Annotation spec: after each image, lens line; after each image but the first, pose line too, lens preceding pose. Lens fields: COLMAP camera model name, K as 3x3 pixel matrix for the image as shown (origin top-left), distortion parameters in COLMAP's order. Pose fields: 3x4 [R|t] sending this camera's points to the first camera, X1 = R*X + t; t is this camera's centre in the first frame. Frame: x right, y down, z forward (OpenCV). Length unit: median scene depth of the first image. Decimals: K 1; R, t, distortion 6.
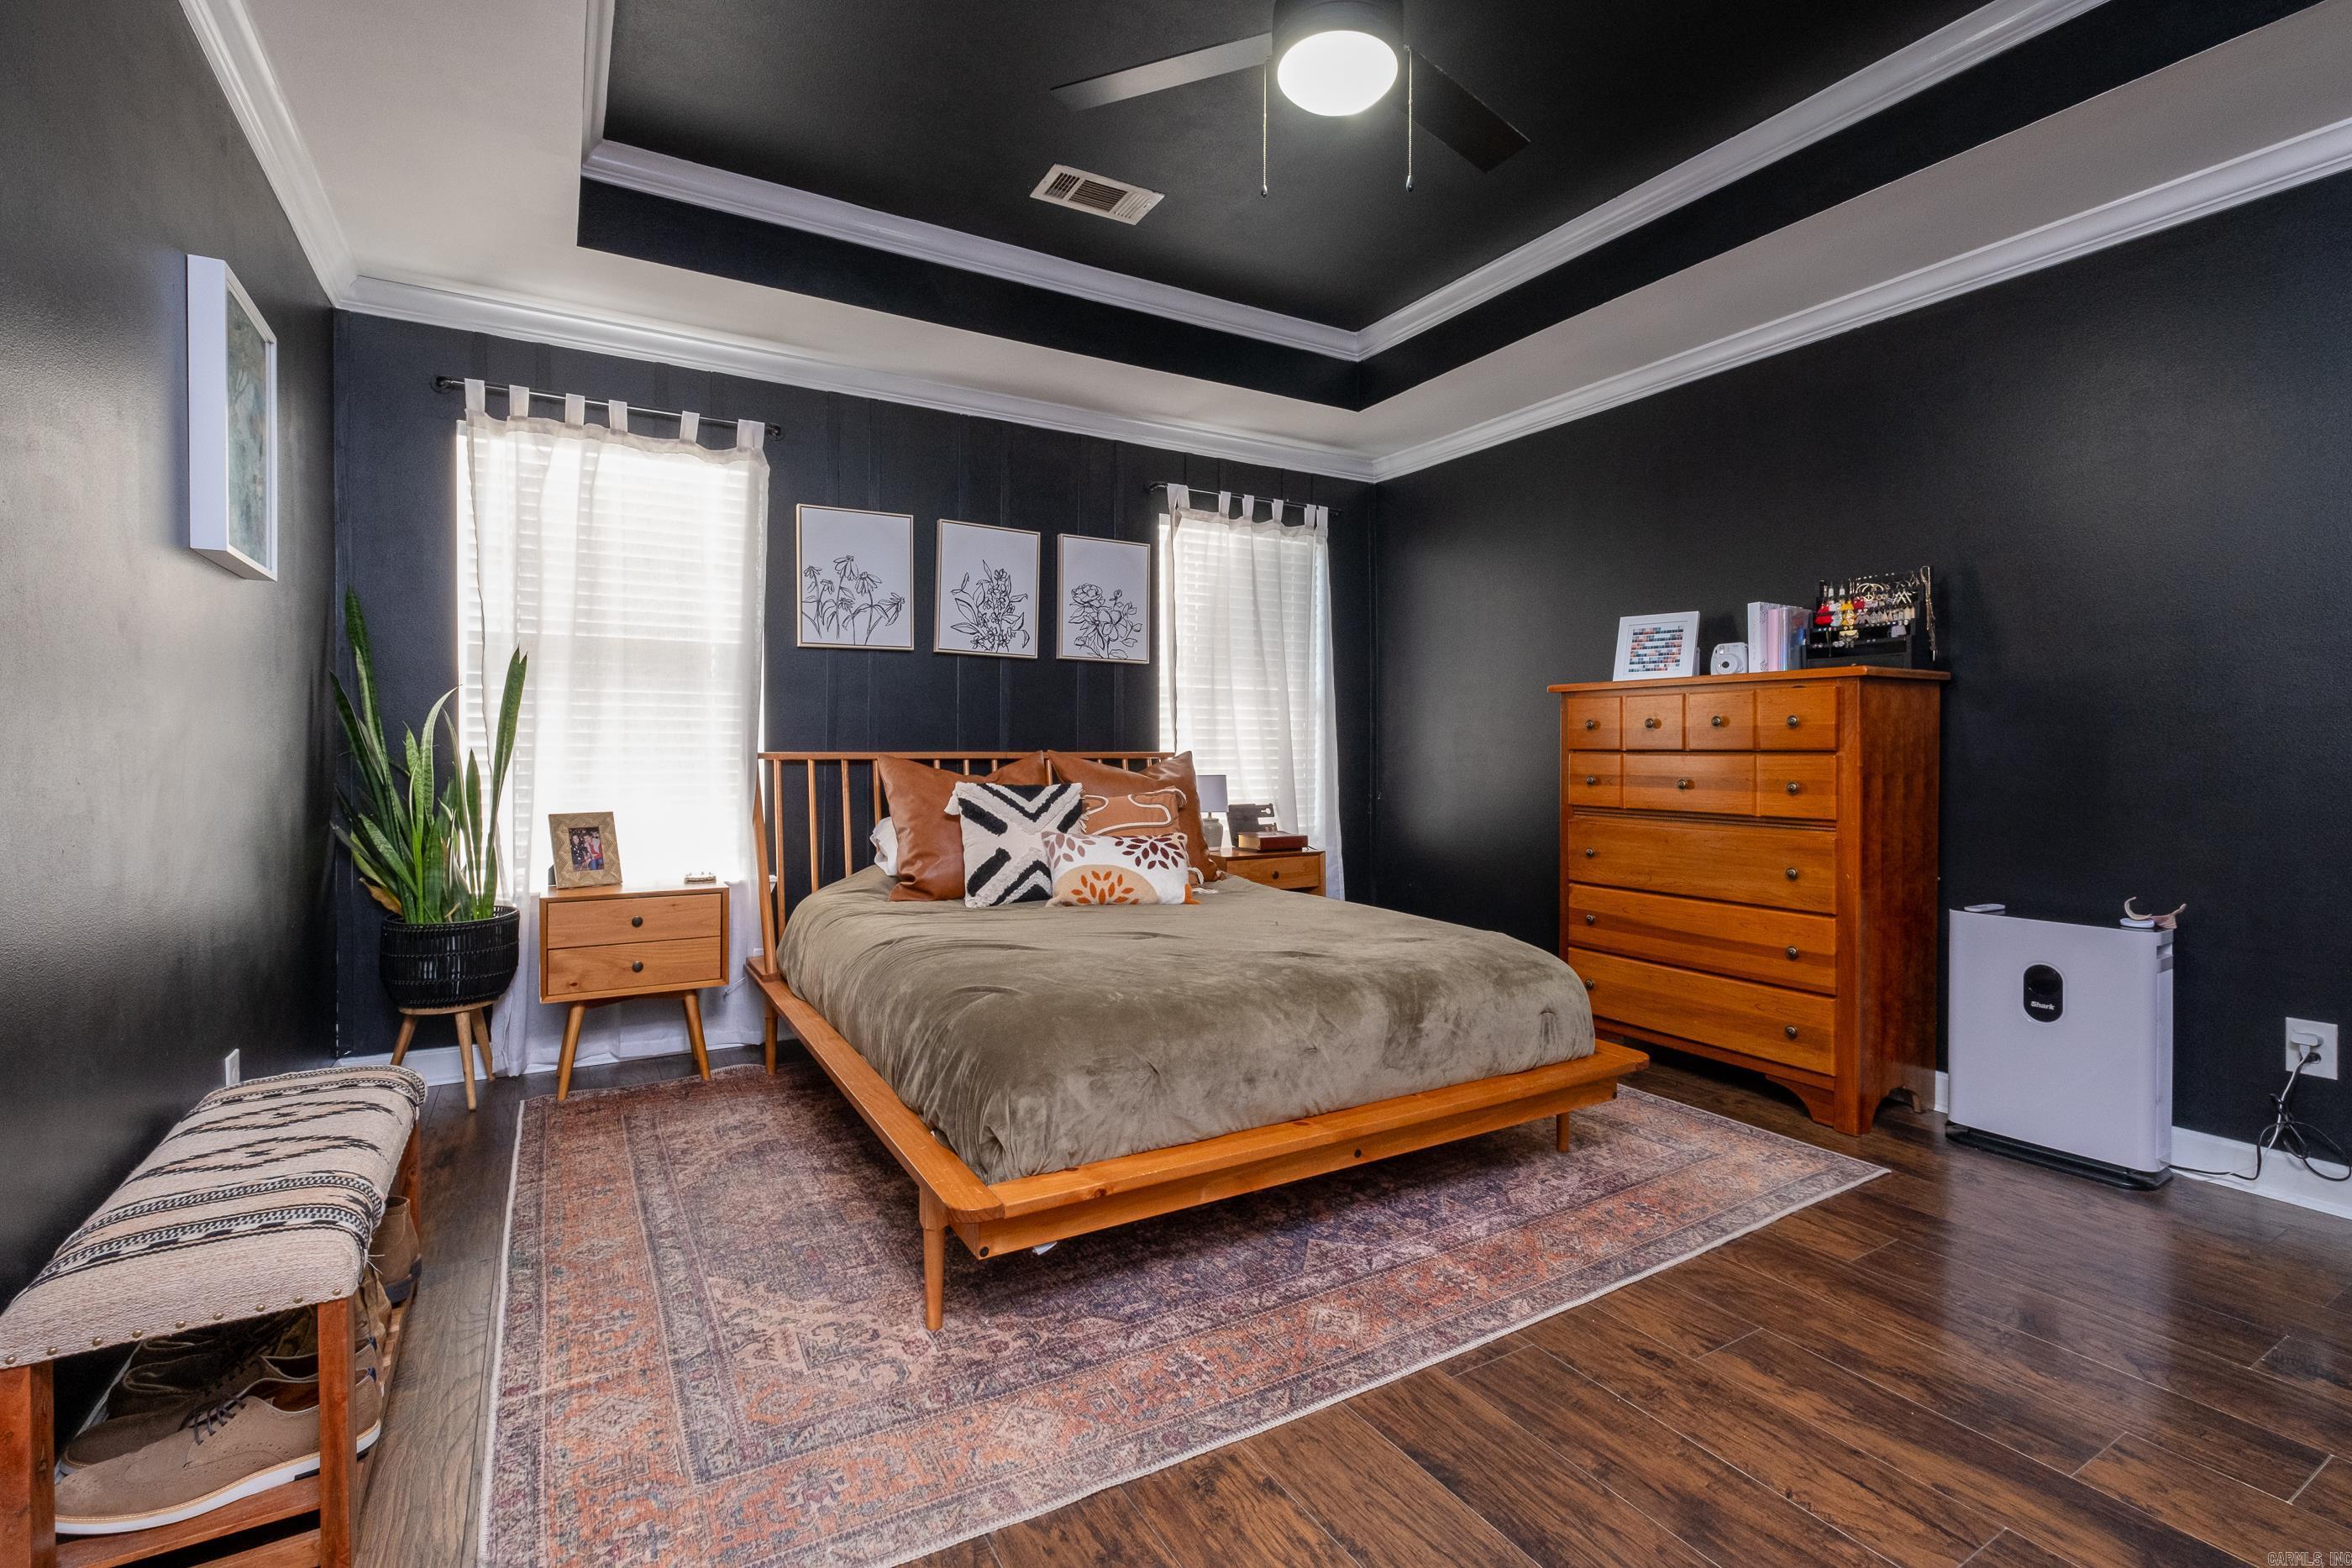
lens RADIAL K [[1063.9, 0, 1172.7], [0, 1063.9, 760.2], [0, 0, 1]] dist [-0.001014, 0.000889]
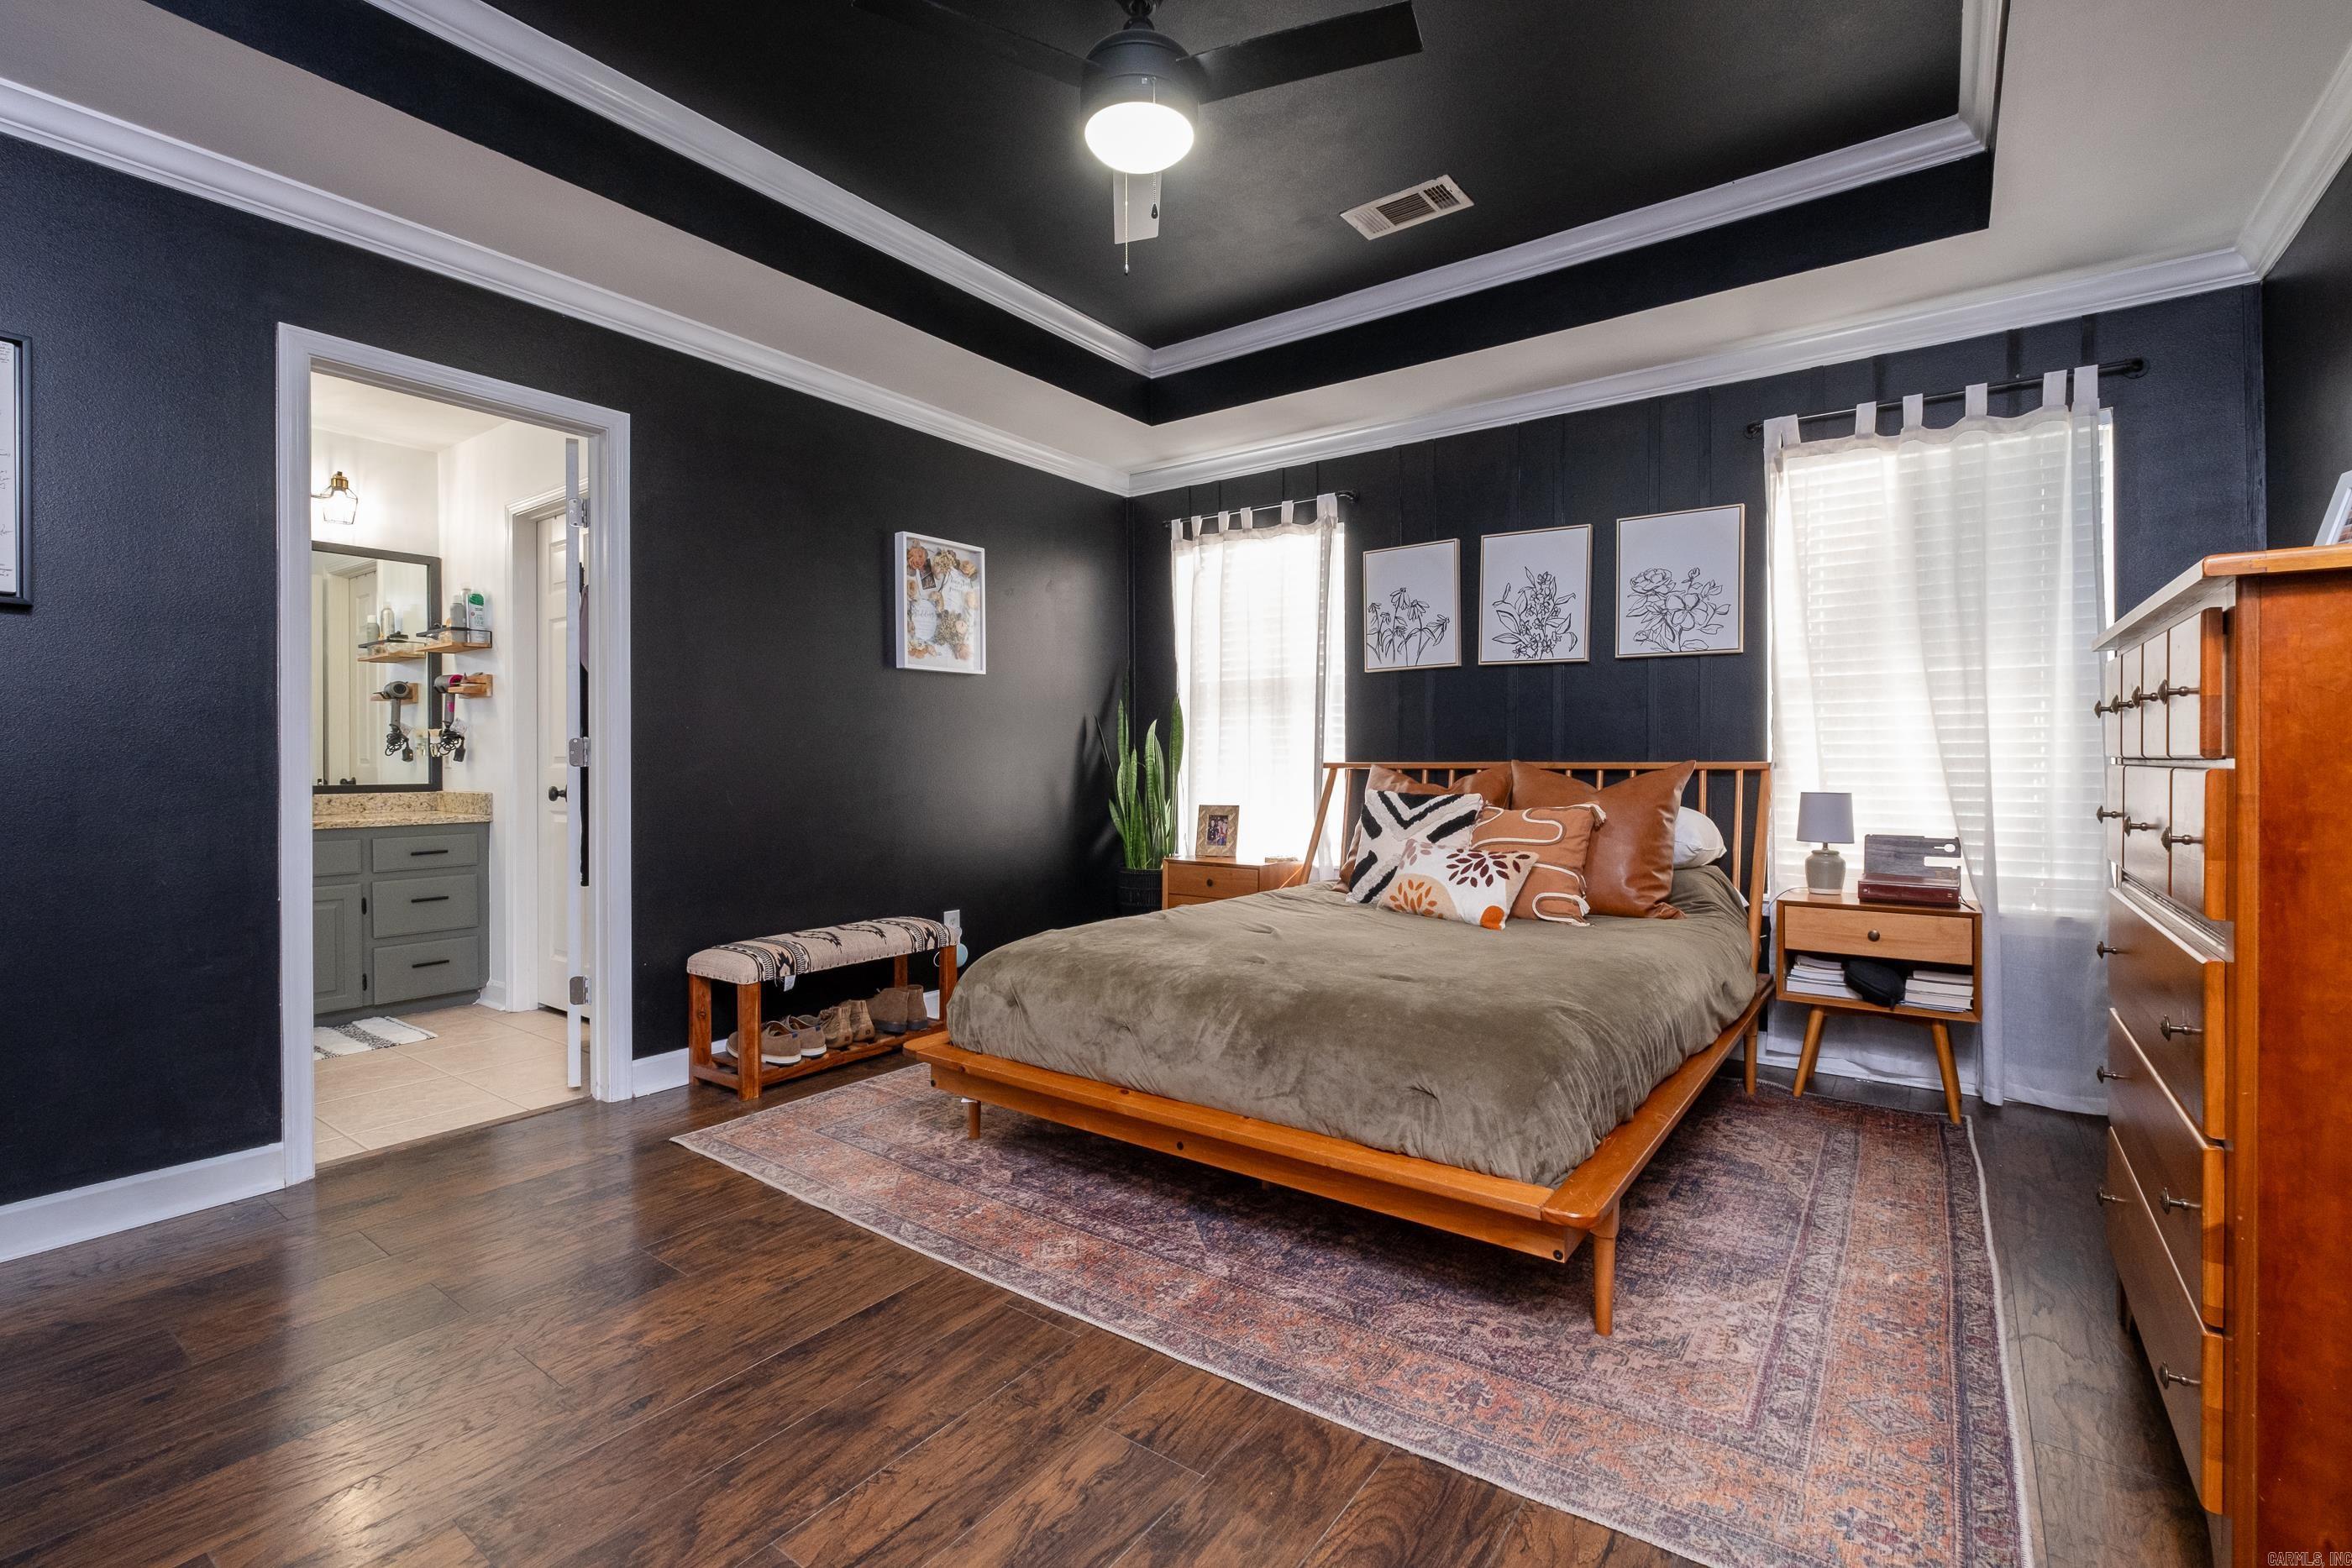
lens RADIAL K [[1063.9, 0, 1159.4], [0, 1063.9, 778.7], [0, 0, 1]] dist [-0.001014, 0.000889]
pose [[0.379818, 0.014428, -0.924949, 0.718285], [-0.006458, 0.999895, 0.012946, -0.003189], [0.925039, 0.001056, 0.379871, 0.371262]]
